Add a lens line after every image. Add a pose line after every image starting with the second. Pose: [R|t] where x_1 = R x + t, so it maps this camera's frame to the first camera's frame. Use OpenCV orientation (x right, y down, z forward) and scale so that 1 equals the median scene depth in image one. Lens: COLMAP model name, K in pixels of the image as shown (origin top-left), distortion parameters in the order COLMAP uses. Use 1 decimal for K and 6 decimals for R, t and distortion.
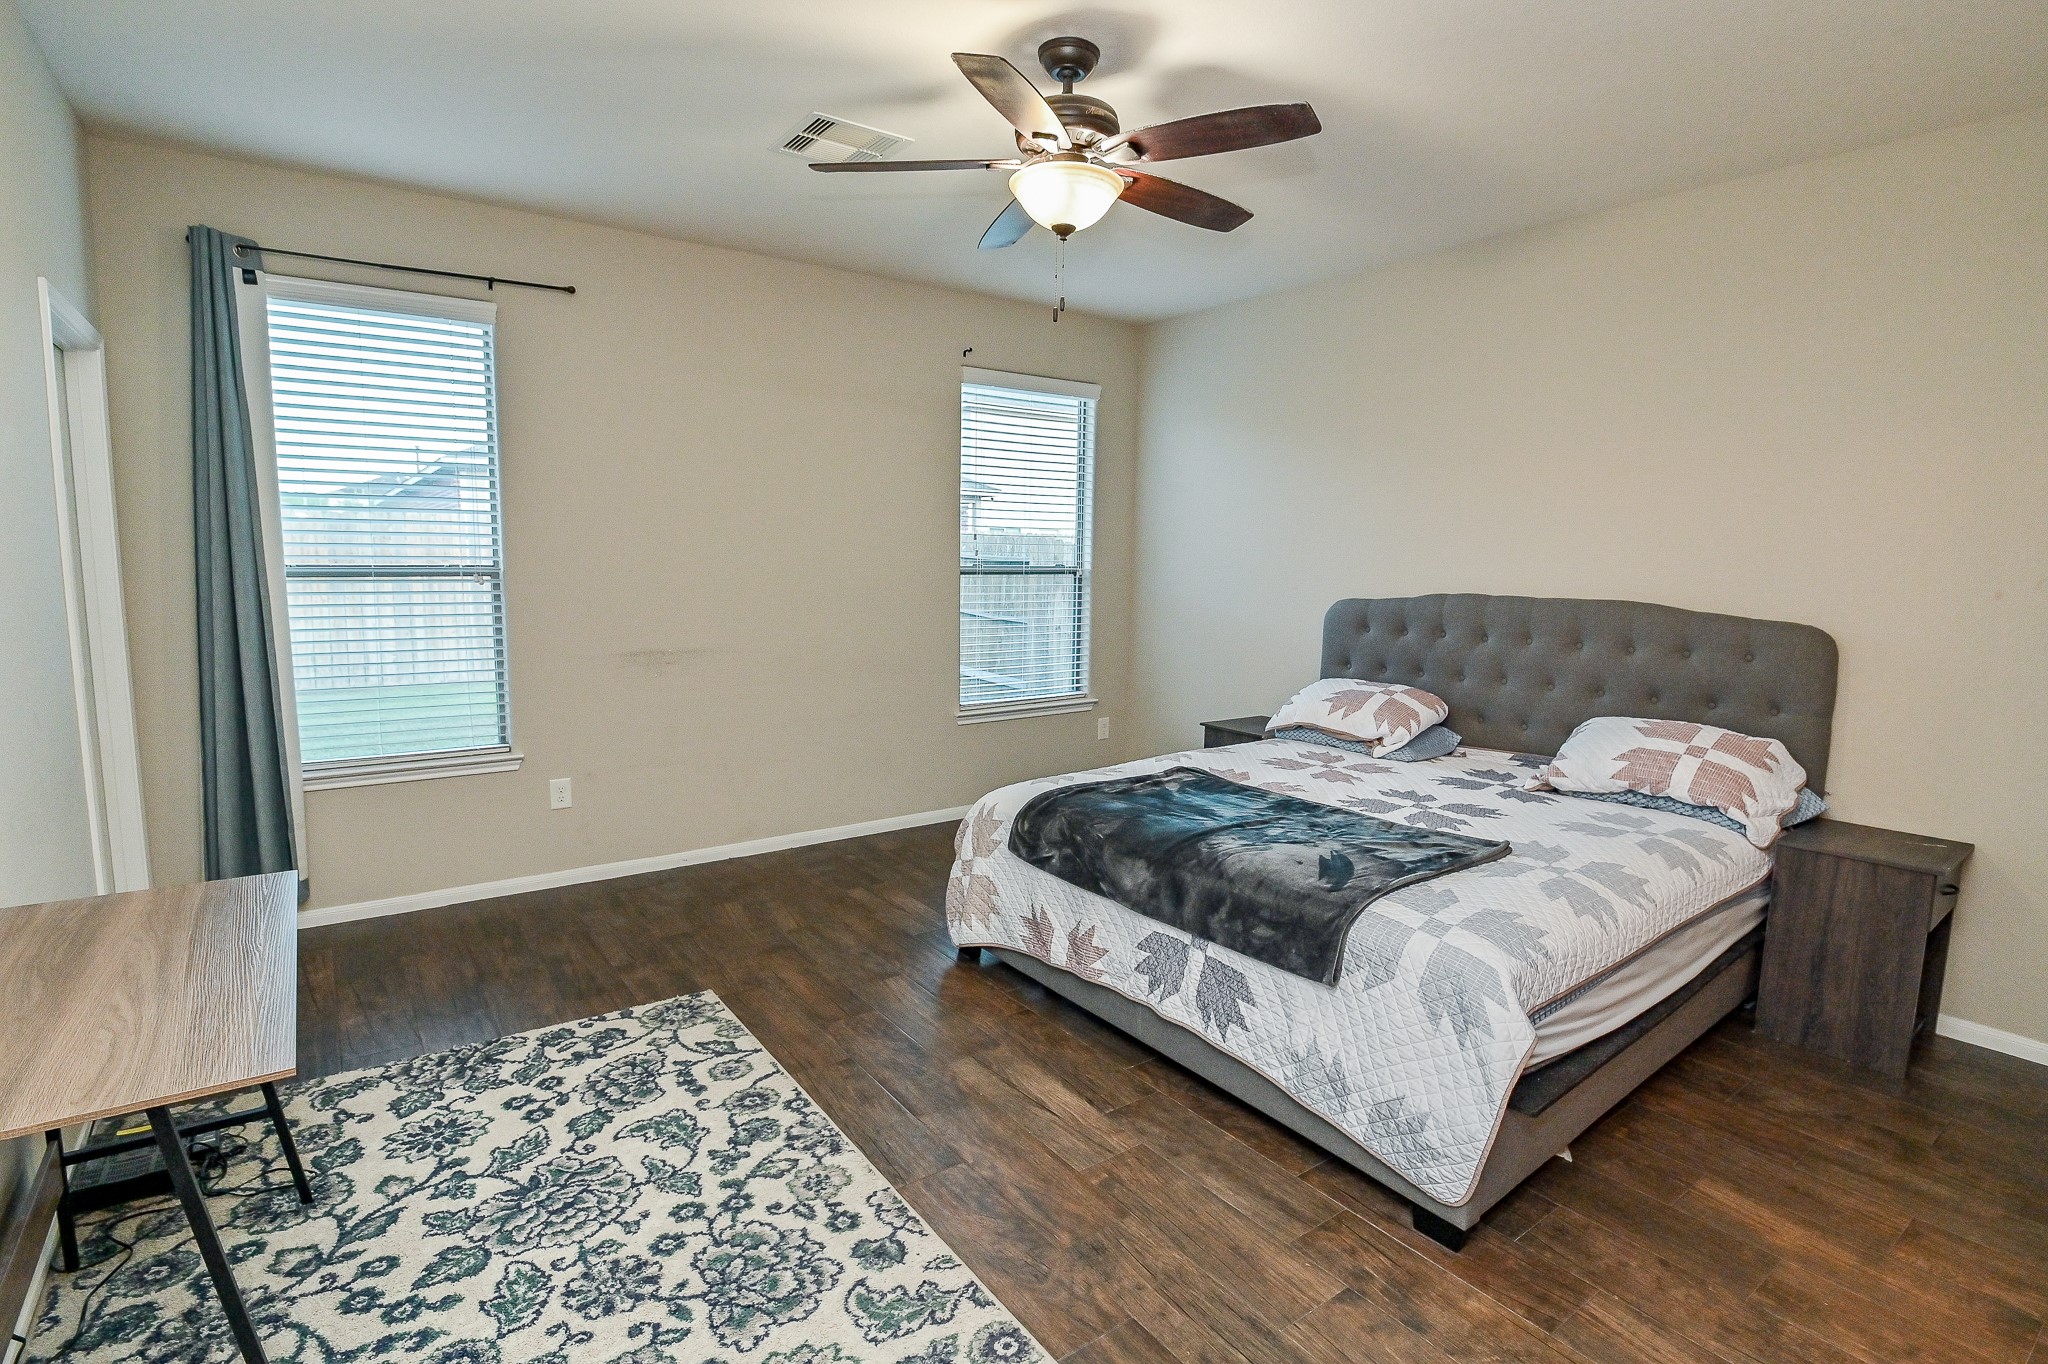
lens RADIAL K [[1004.7, 0, 1029.5], [0, 1004.7, 681.2], [0, 0, 1]] dist [-0.029565, -0.000980]
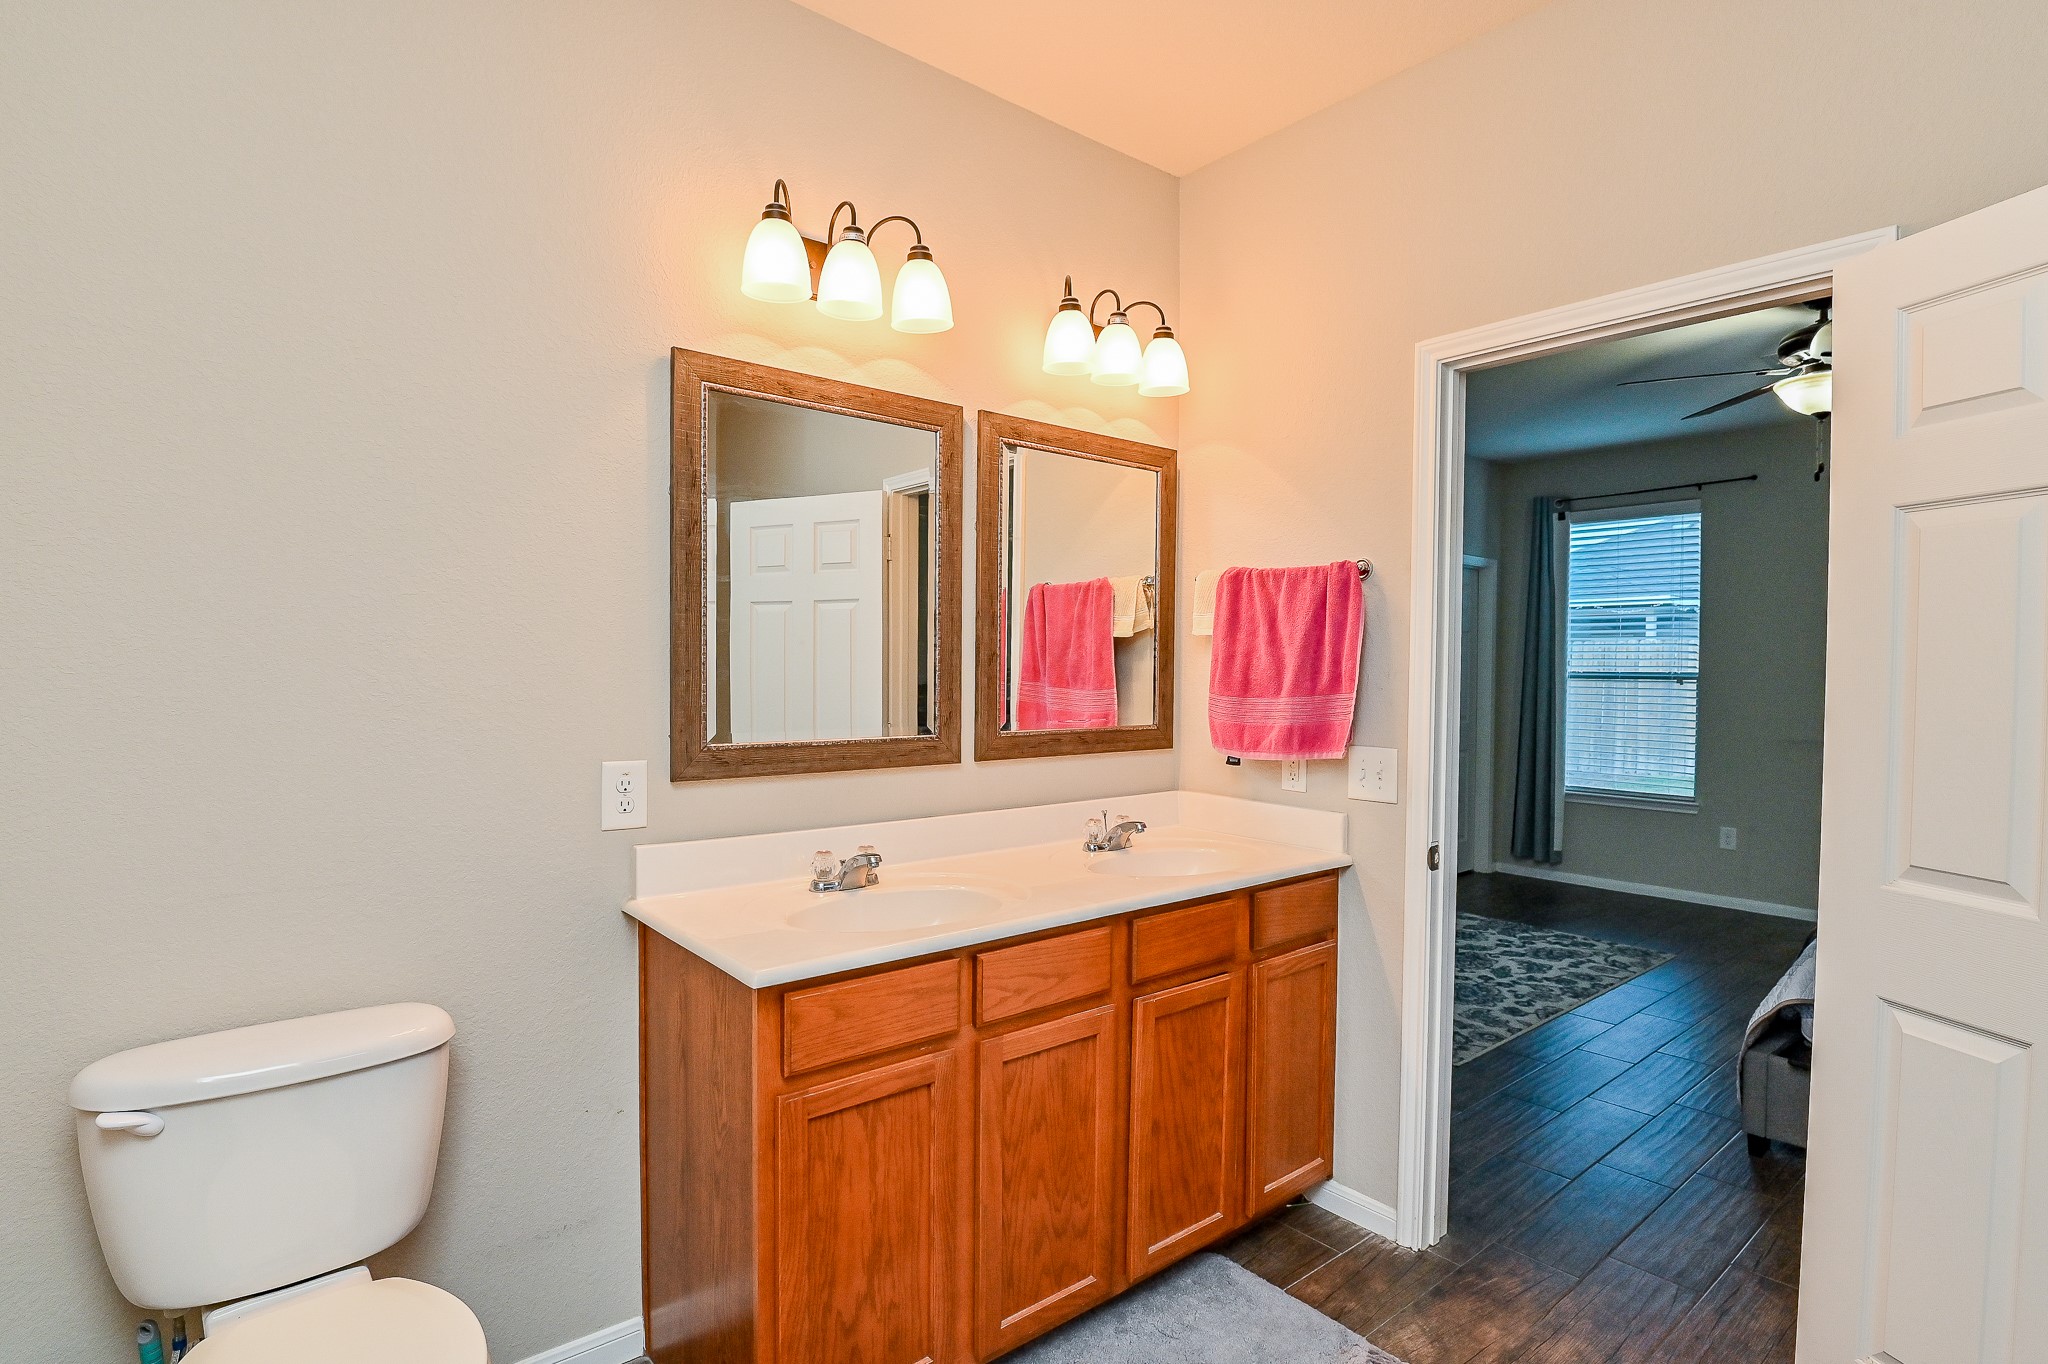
lens RADIAL K [[1004.7, 0, 1029.5], [0, 1004.7, 681.2], [0, 0, 1]] dist [-0.029565, -0.000980]
pose [[0.072982, -0.000025, -0.997333, 1.287598], [-0.133285, 0.991030, -0.009779, 0.063571], [0.988387, 0.133643, 0.072324, -0.115684]]
